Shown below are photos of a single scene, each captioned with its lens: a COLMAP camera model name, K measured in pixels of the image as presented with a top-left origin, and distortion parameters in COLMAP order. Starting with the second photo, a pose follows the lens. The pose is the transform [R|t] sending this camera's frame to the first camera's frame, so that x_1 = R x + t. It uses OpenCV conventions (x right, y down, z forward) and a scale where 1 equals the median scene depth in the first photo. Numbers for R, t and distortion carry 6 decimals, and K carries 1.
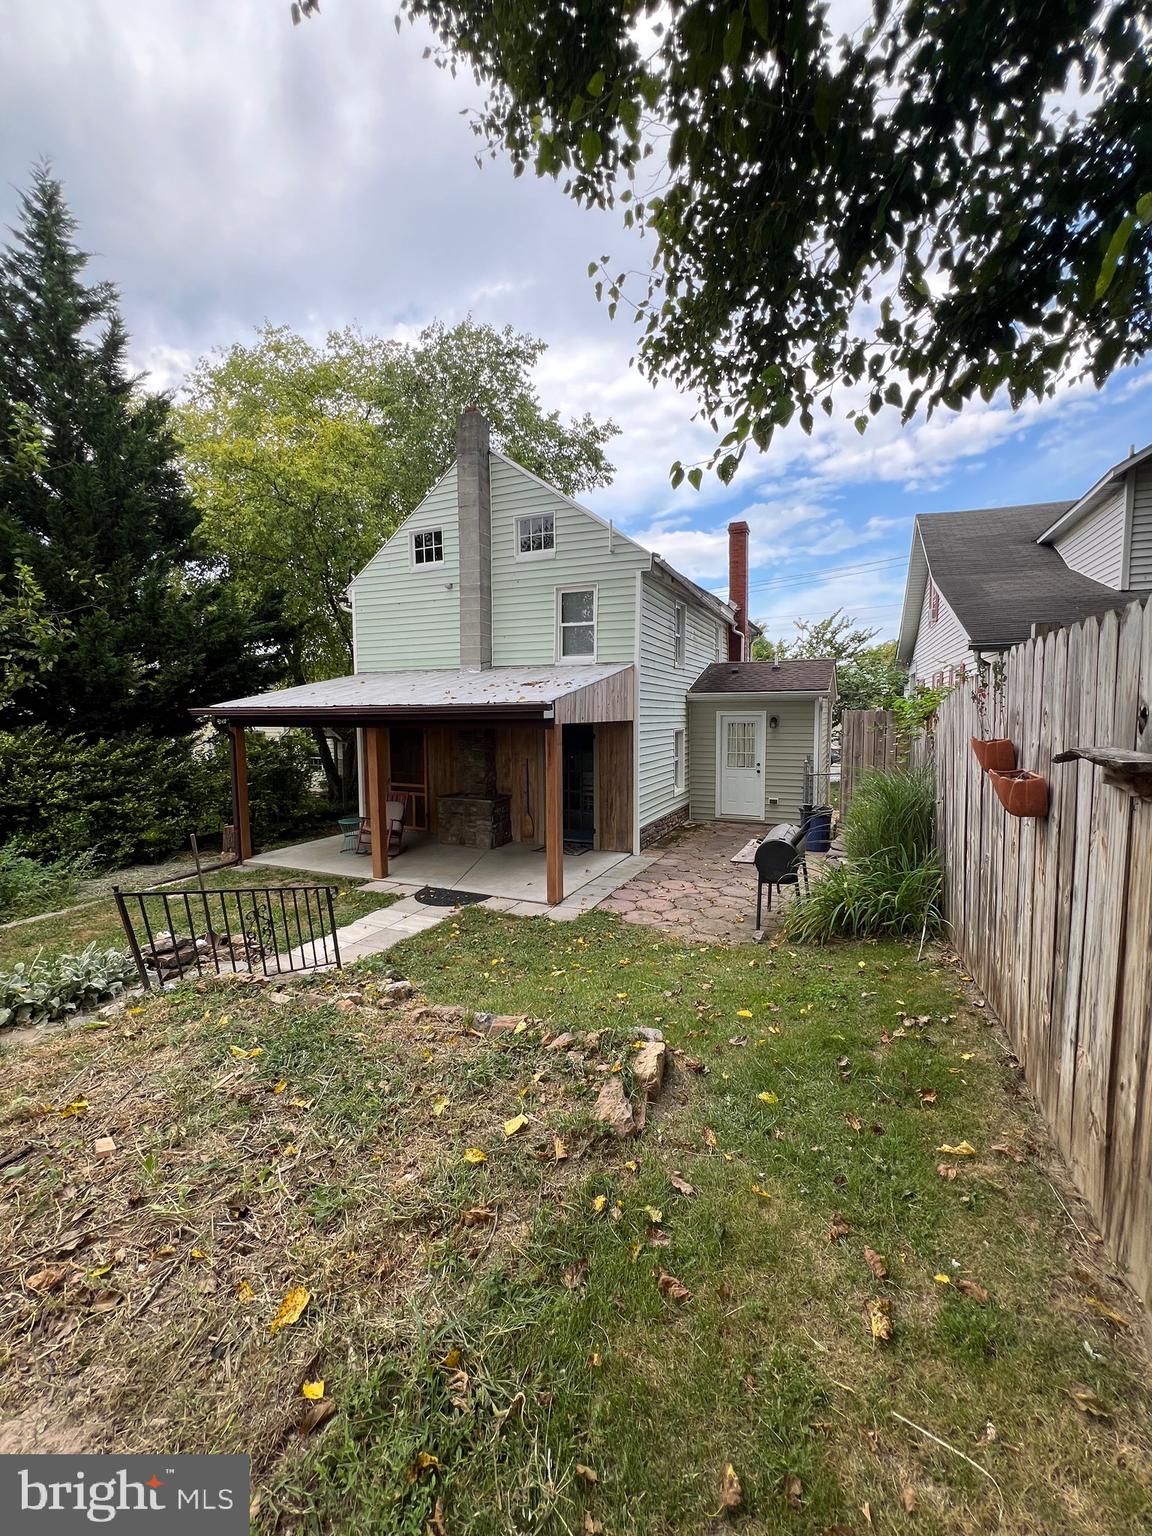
lens RADIAL K [[619.2, 0, 577.2], [0, 619.2, 755.2], [0, 0, 1]] dist [0.000050, -0.000002]
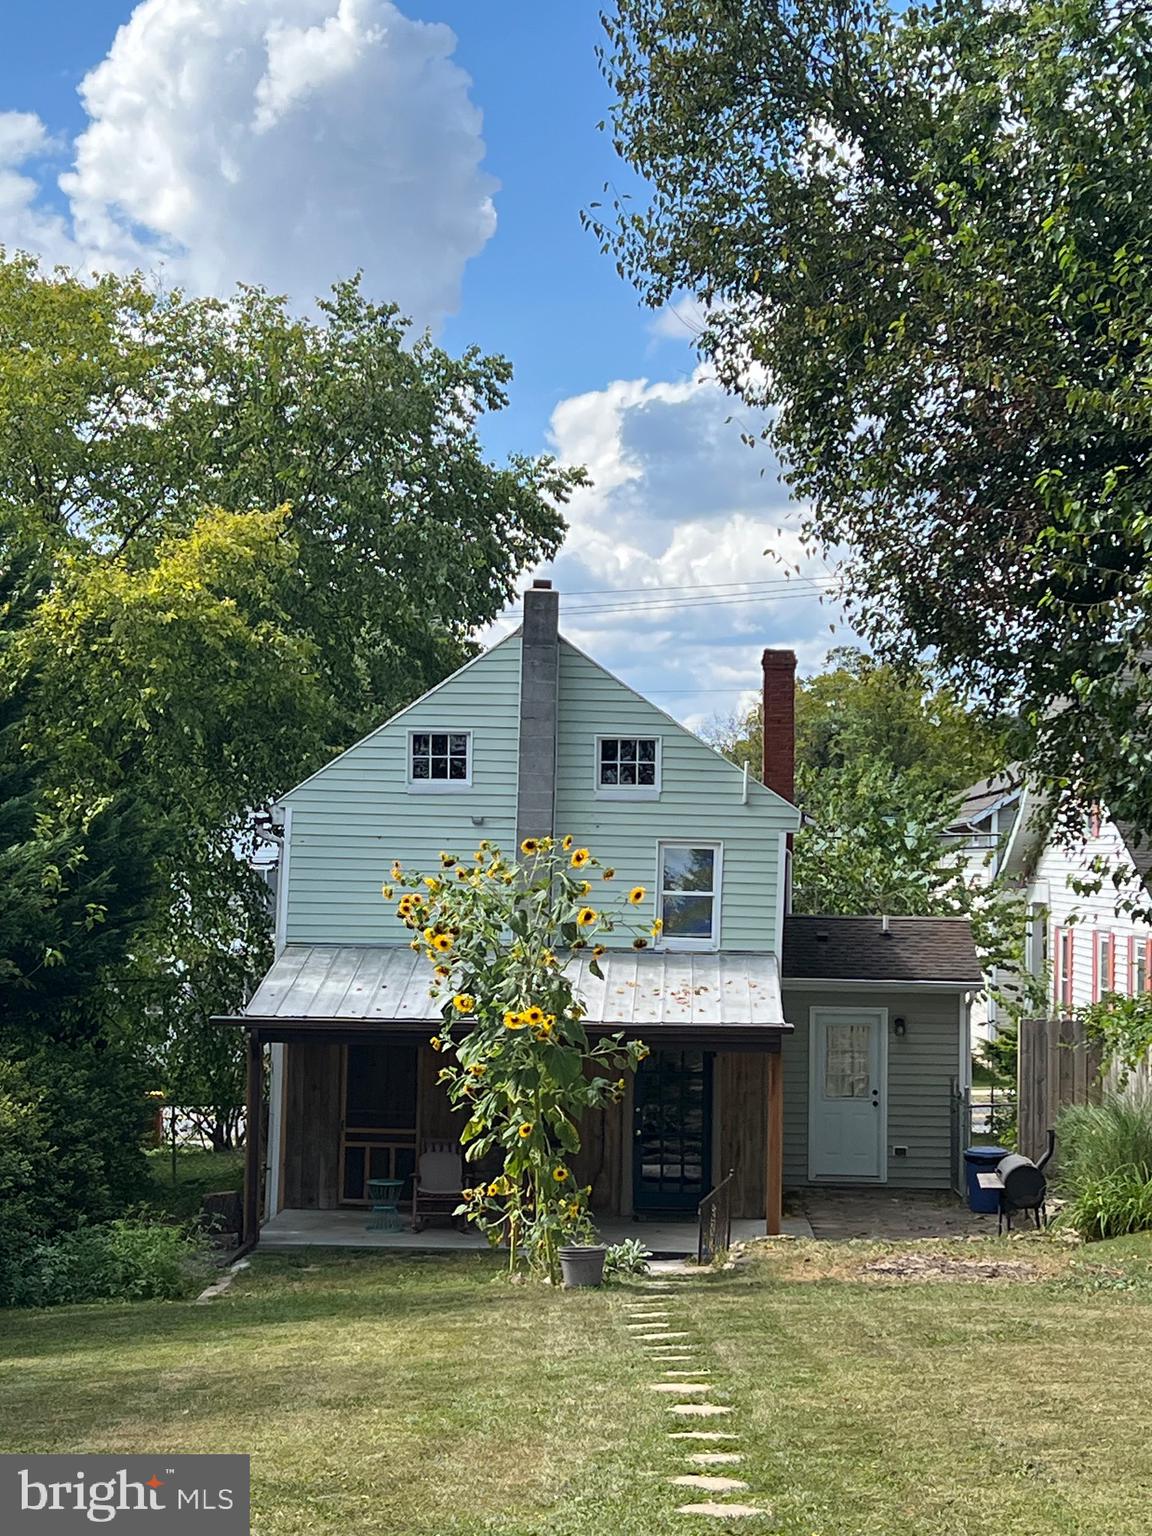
lens RADIAL K [[2824.6, 0, 576.0], [0, 2824.6, 768.2], [0, 0, 1]] dist [0.099587, 0.000000]
pose [[0.929563, 0.033466, 0.367142, -1.185339], [0.004462, 0.994777, -0.101973, -0.023103], [-0.368637, 0.096429, 0.924558, -1.768316]]
